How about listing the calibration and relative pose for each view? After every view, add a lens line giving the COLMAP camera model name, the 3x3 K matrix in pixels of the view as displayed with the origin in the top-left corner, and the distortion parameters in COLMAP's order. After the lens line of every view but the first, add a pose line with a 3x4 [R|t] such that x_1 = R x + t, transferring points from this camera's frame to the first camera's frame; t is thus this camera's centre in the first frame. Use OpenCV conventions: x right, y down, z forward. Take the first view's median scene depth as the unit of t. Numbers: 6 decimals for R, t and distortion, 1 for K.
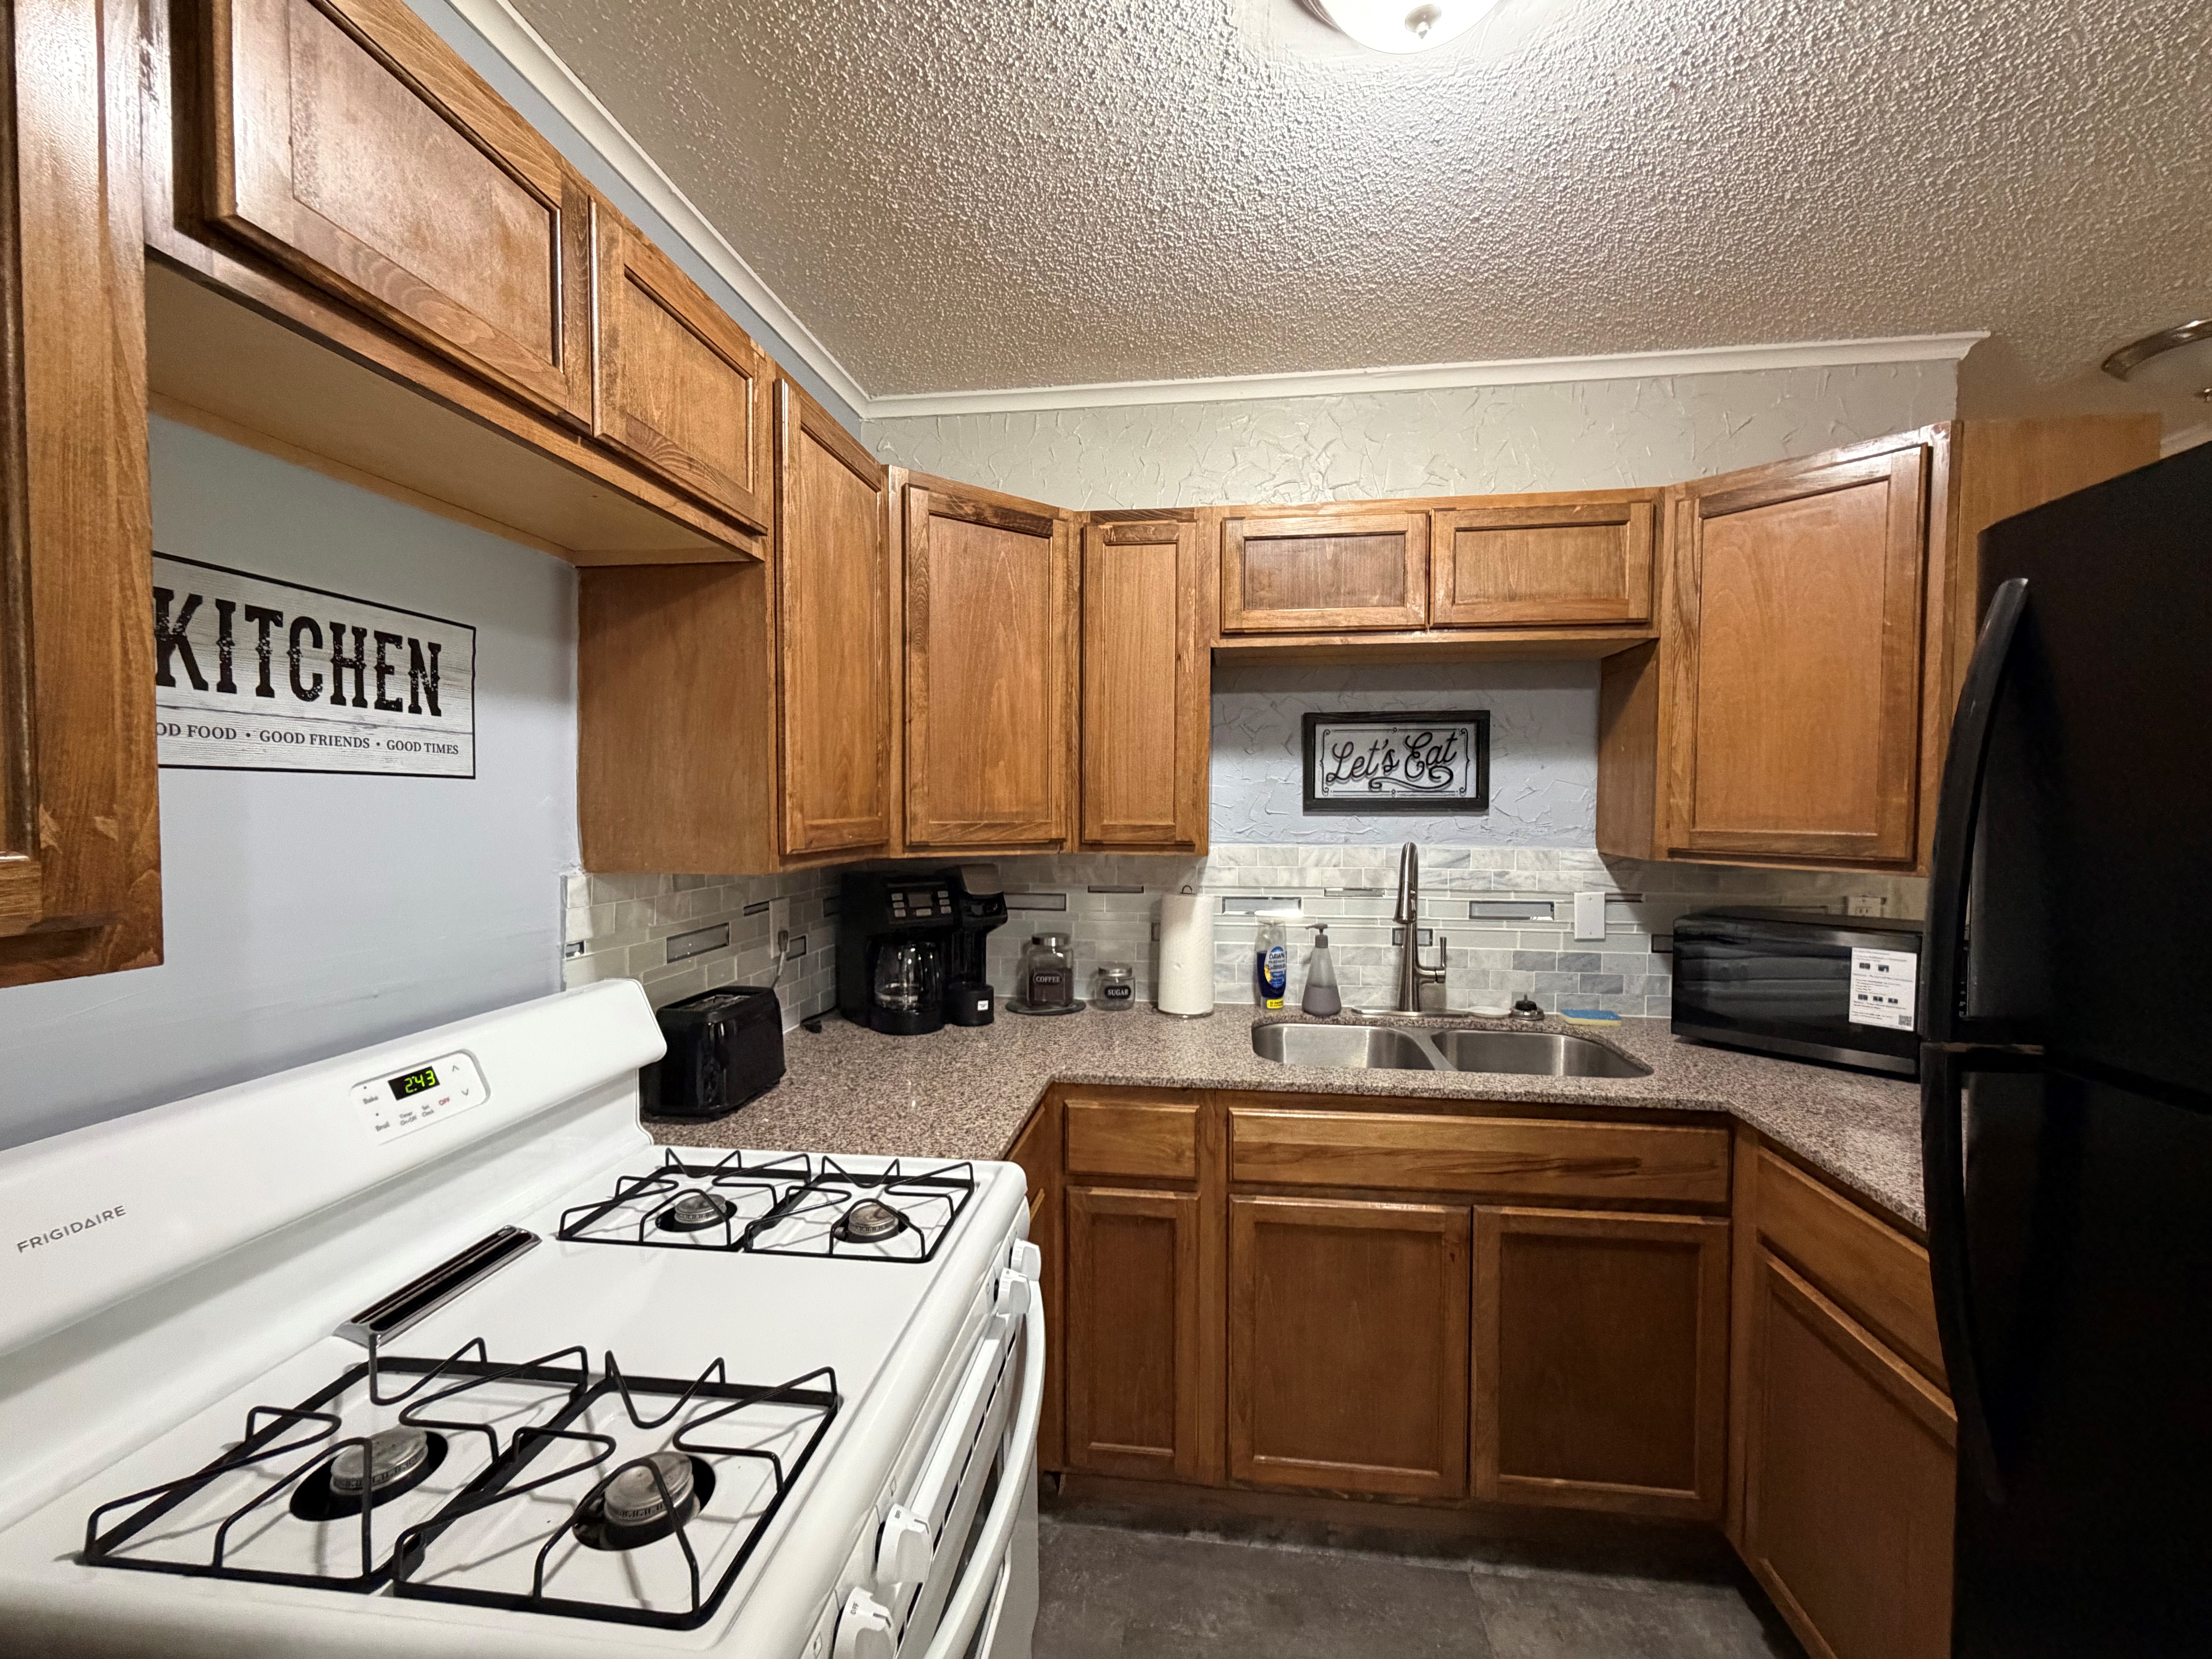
lens RADIAL K [[907.5, 0, 1106.0], [0, 907.5, 829.5], [0, 0, 1]] dist [0.000533, -0.000408]
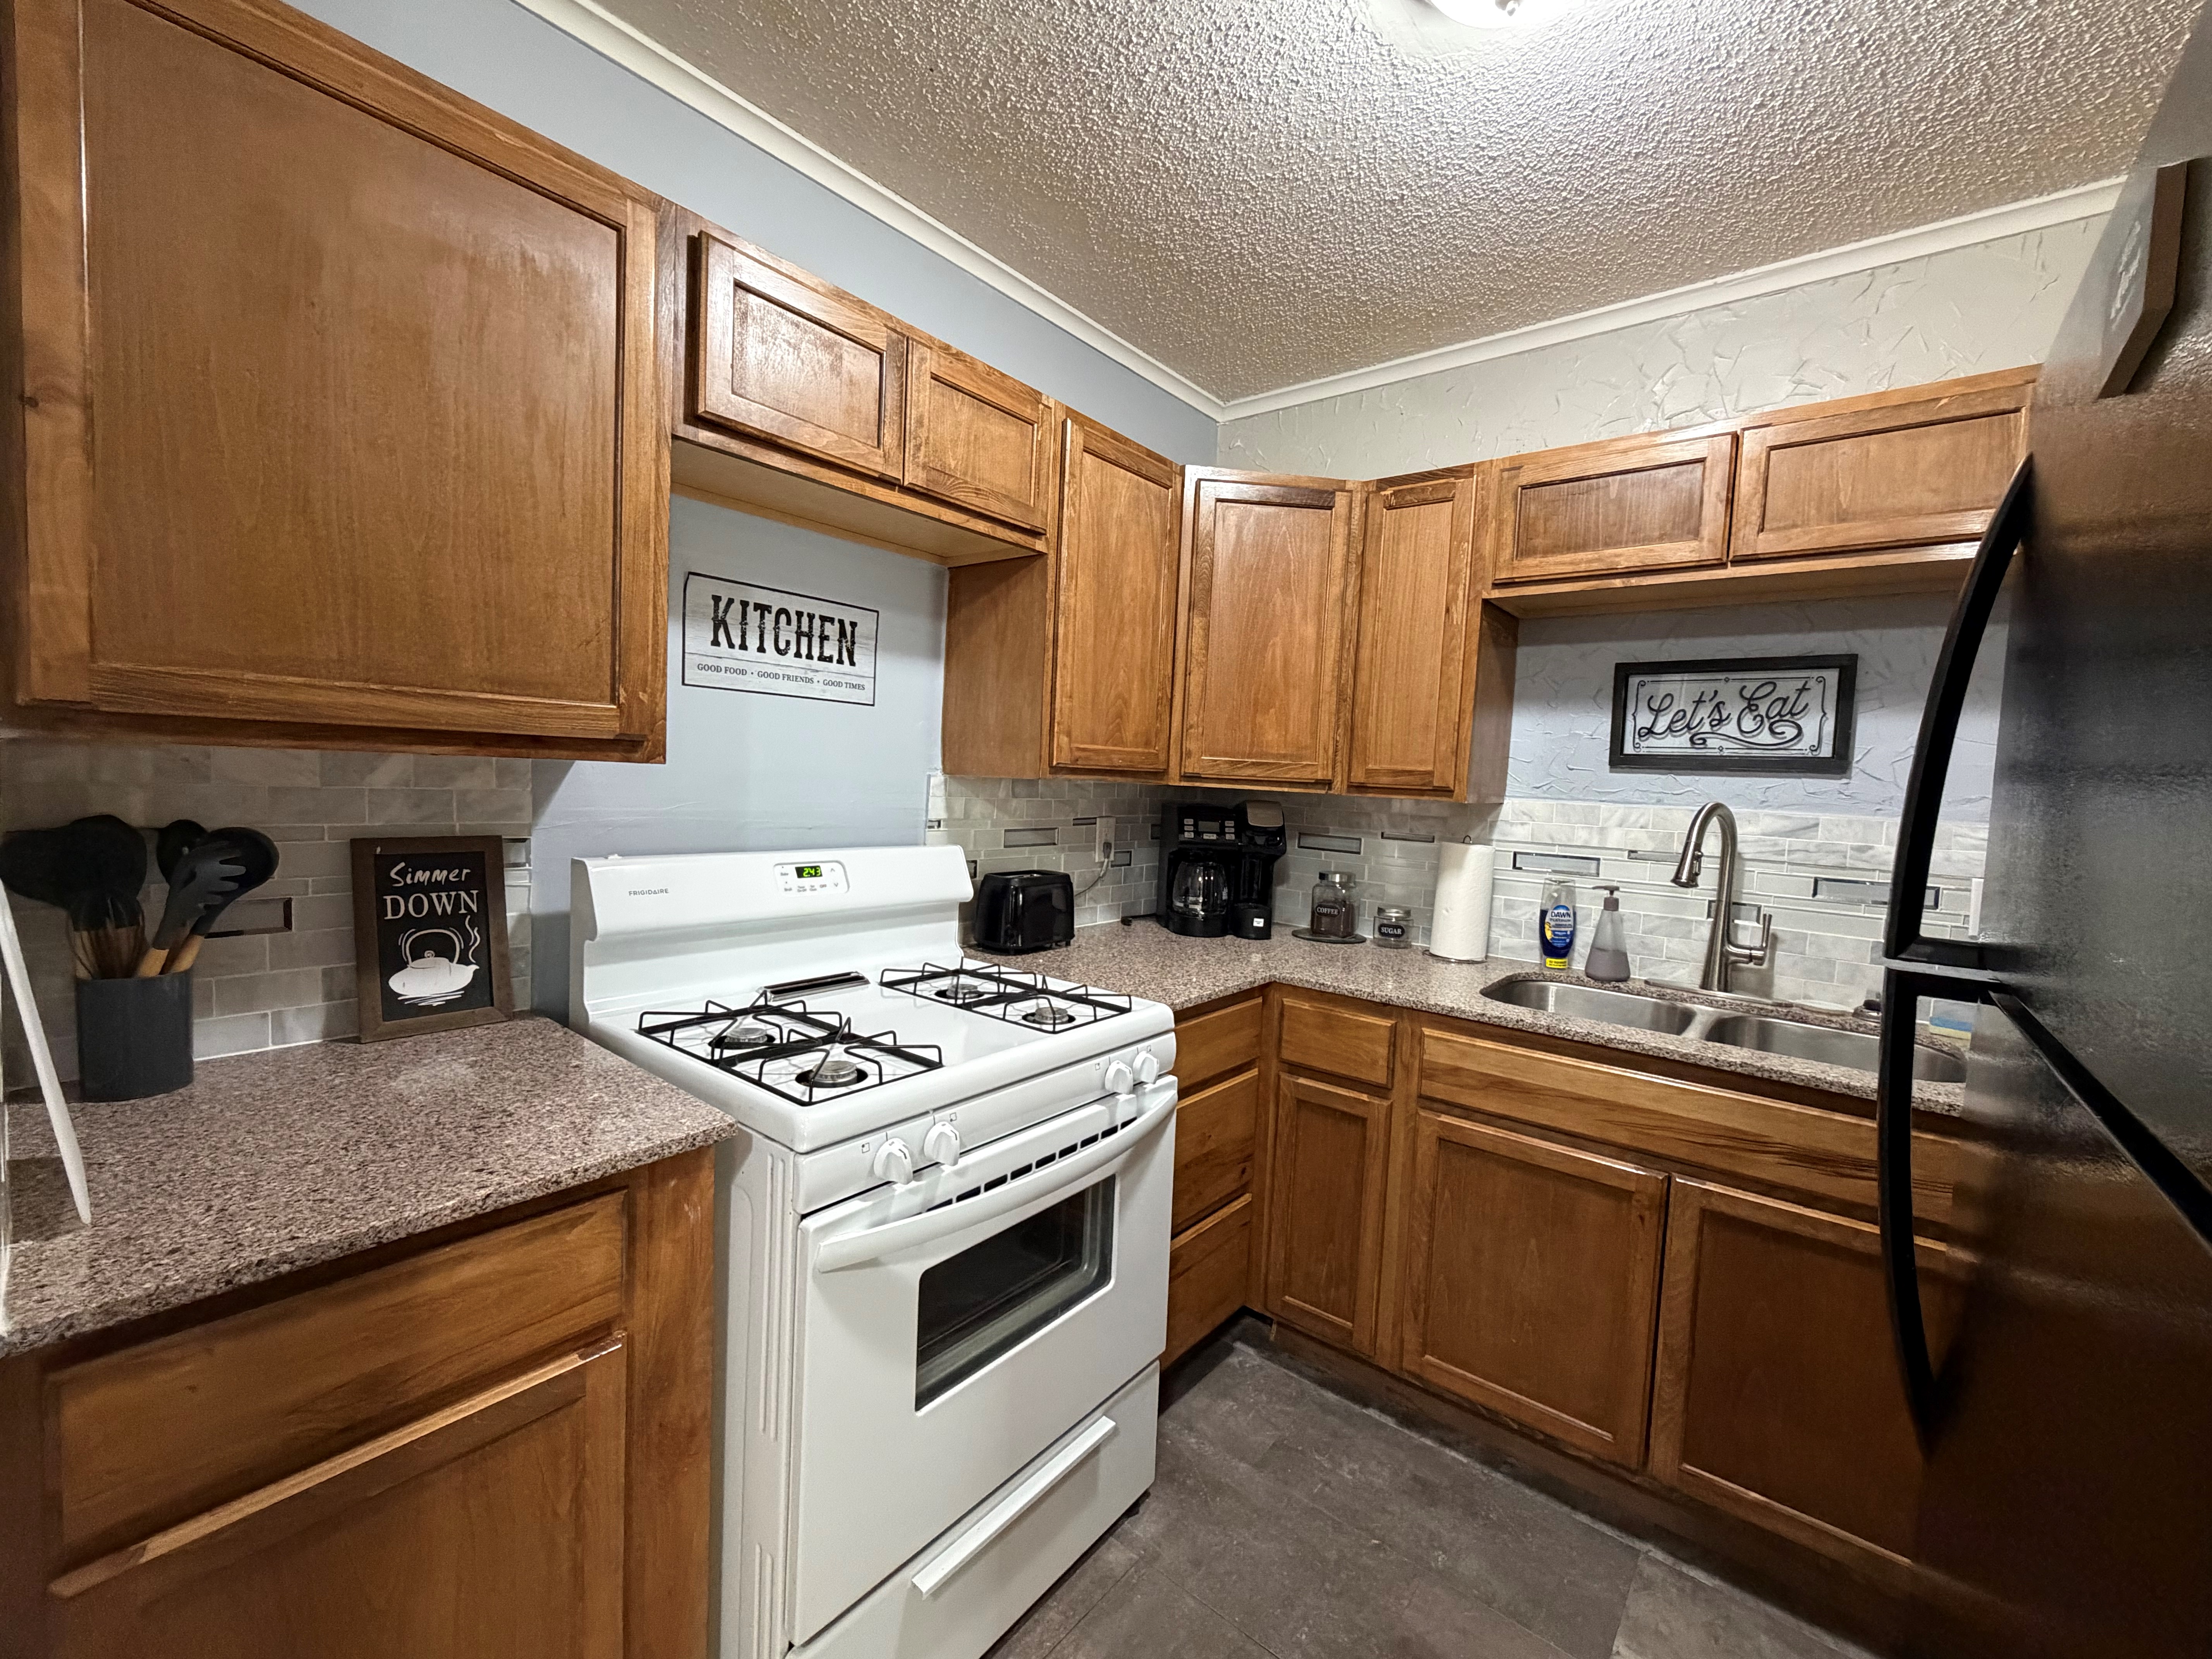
lens RADIAL K [[907.5, 0, 1106.0], [0, 907.5, 829.5], [0, 0, 1]] dist [0.000533, -0.000408]
pose [[0.852562, 0.068544, -0.518112, 0.345526], [-0.060032, 0.997644, 0.033201, 0.057880], [0.519167, 0.002797, 0.854668, -0.108991]]
